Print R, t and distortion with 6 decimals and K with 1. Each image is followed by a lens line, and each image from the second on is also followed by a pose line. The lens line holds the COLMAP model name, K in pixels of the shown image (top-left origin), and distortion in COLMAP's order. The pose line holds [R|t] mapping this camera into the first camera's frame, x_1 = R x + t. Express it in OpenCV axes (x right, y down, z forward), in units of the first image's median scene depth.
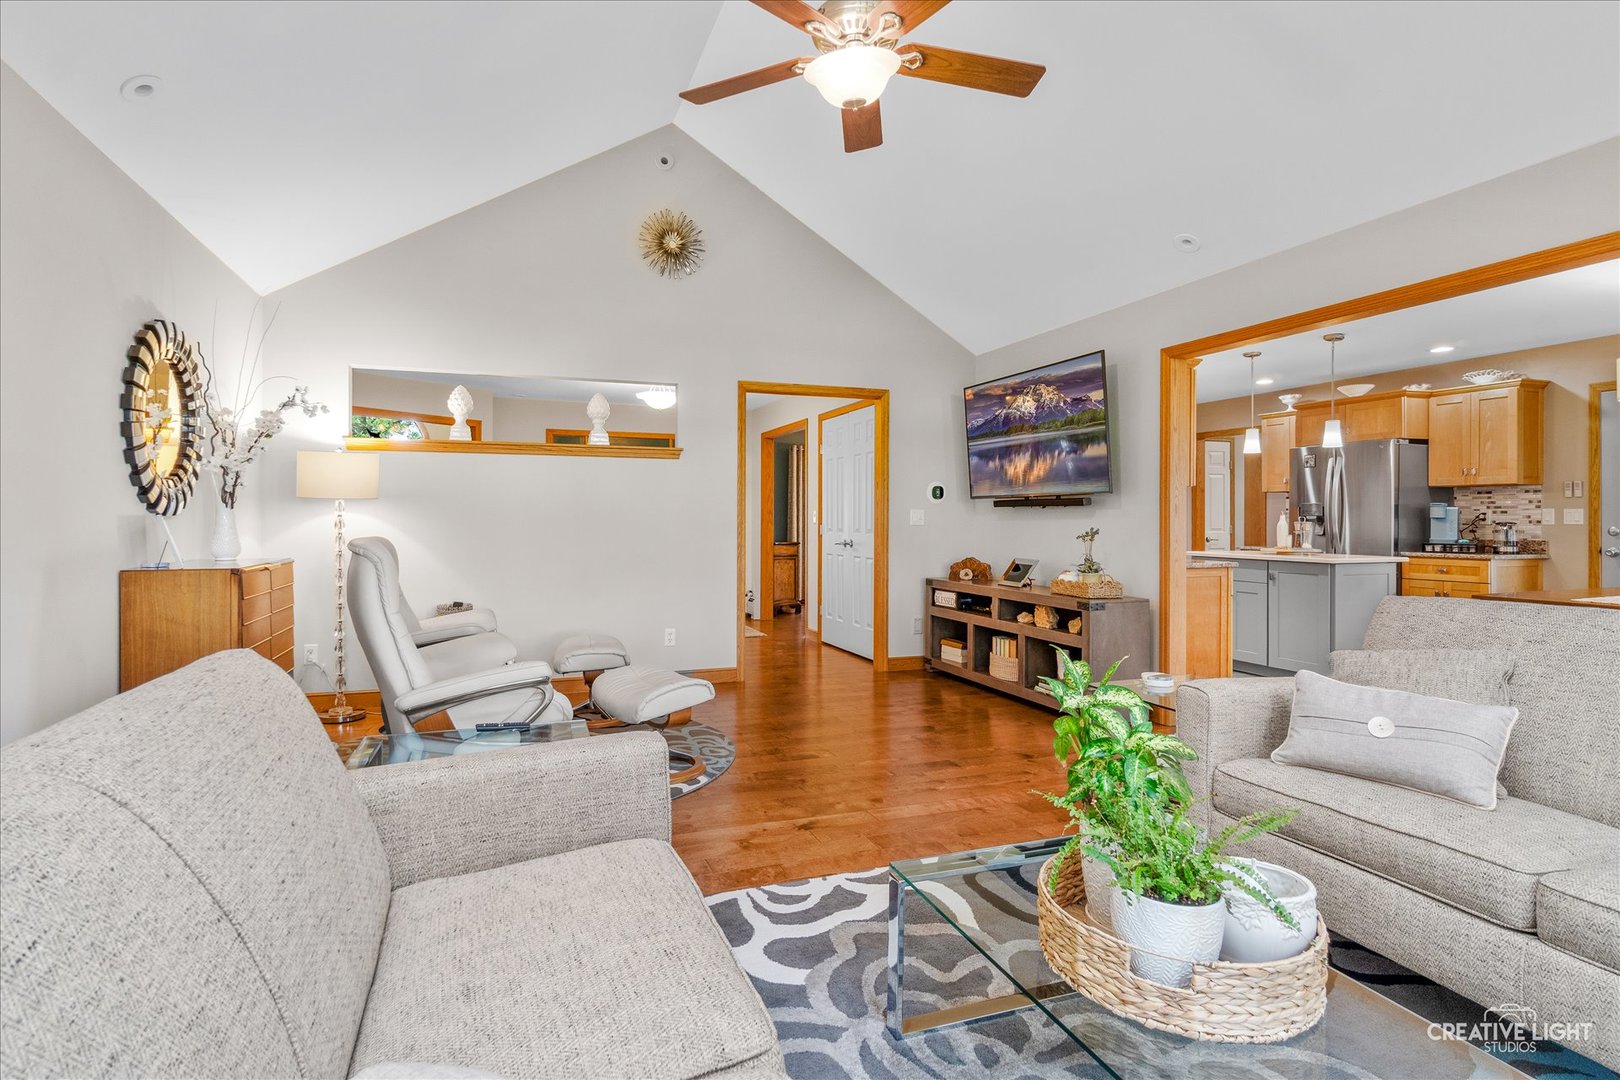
lens RADIAL K [[806.3, 0, 806.2], [0, 806.3, 517.0], [0, 0, 1]] dist [-0.002227, -0.000337]
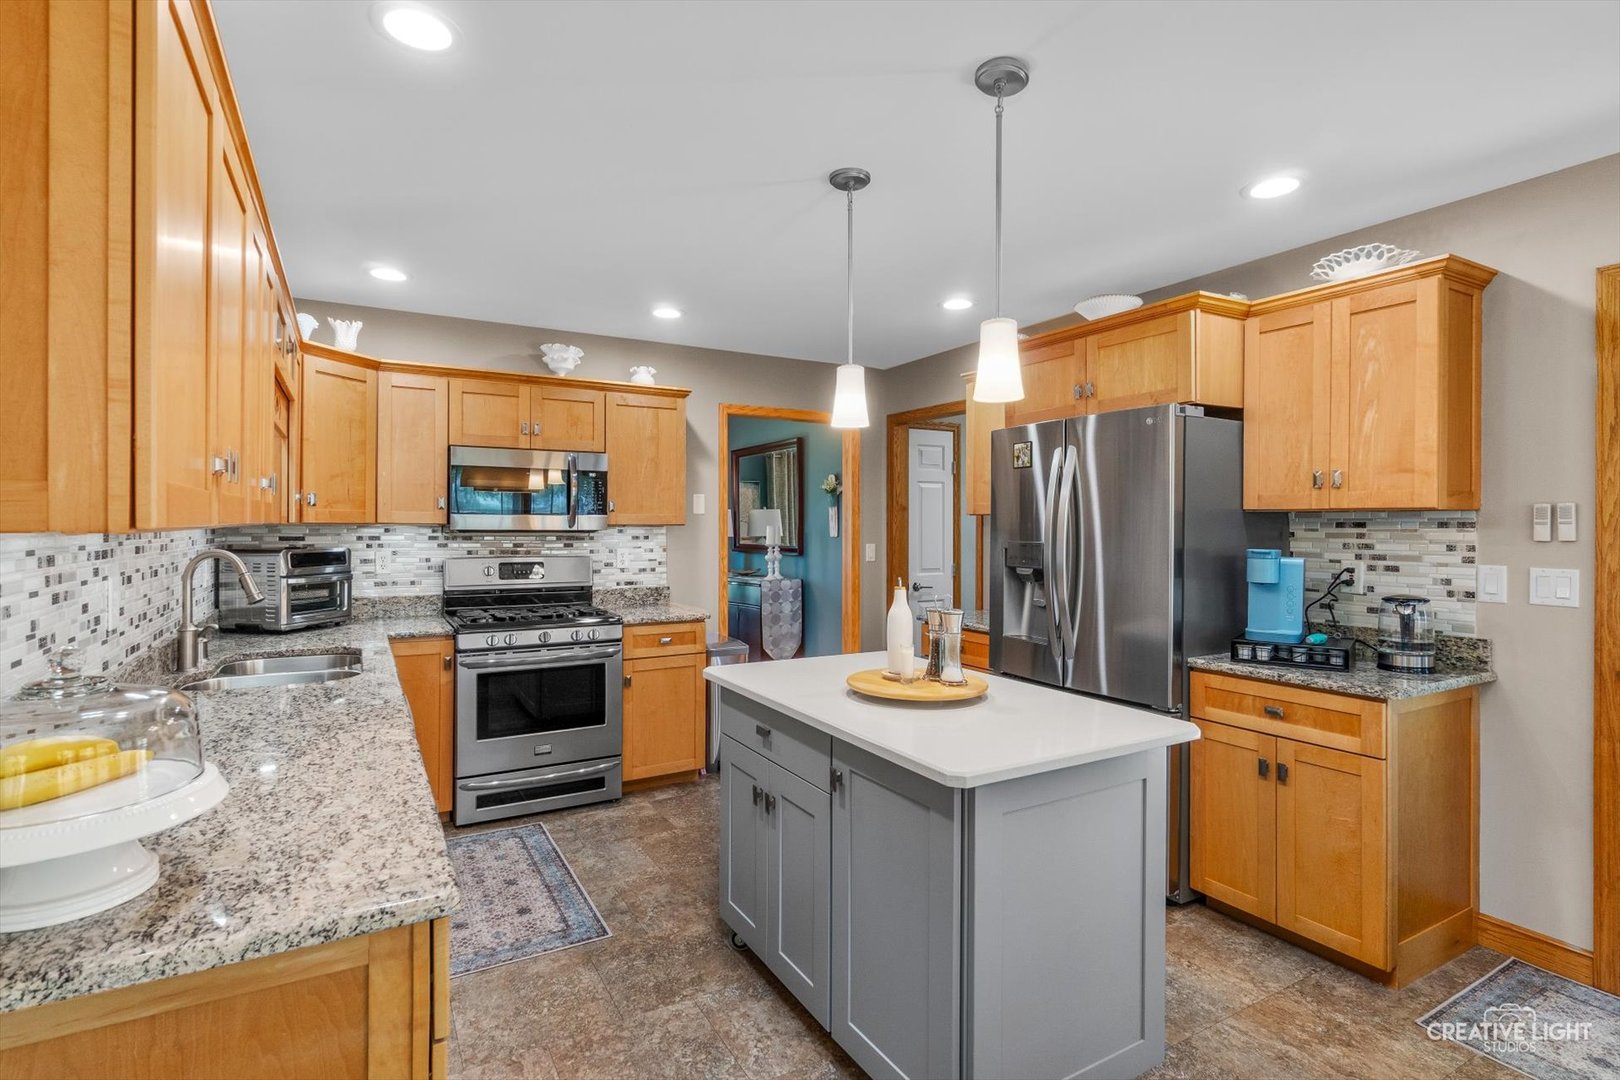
lens RADIAL K [[806.3, 0, 799.8], [0, 806.3, 530.3], [0, 0, 1]] dist [-0.002227, -0.000337]
pose [[0.983932, -0.000145, 0.178542, 0.459144], [-0.000689, 0.999989, 0.004611, -0.029852], [-0.178541, -0.004660, 0.983922, 0.615287]]
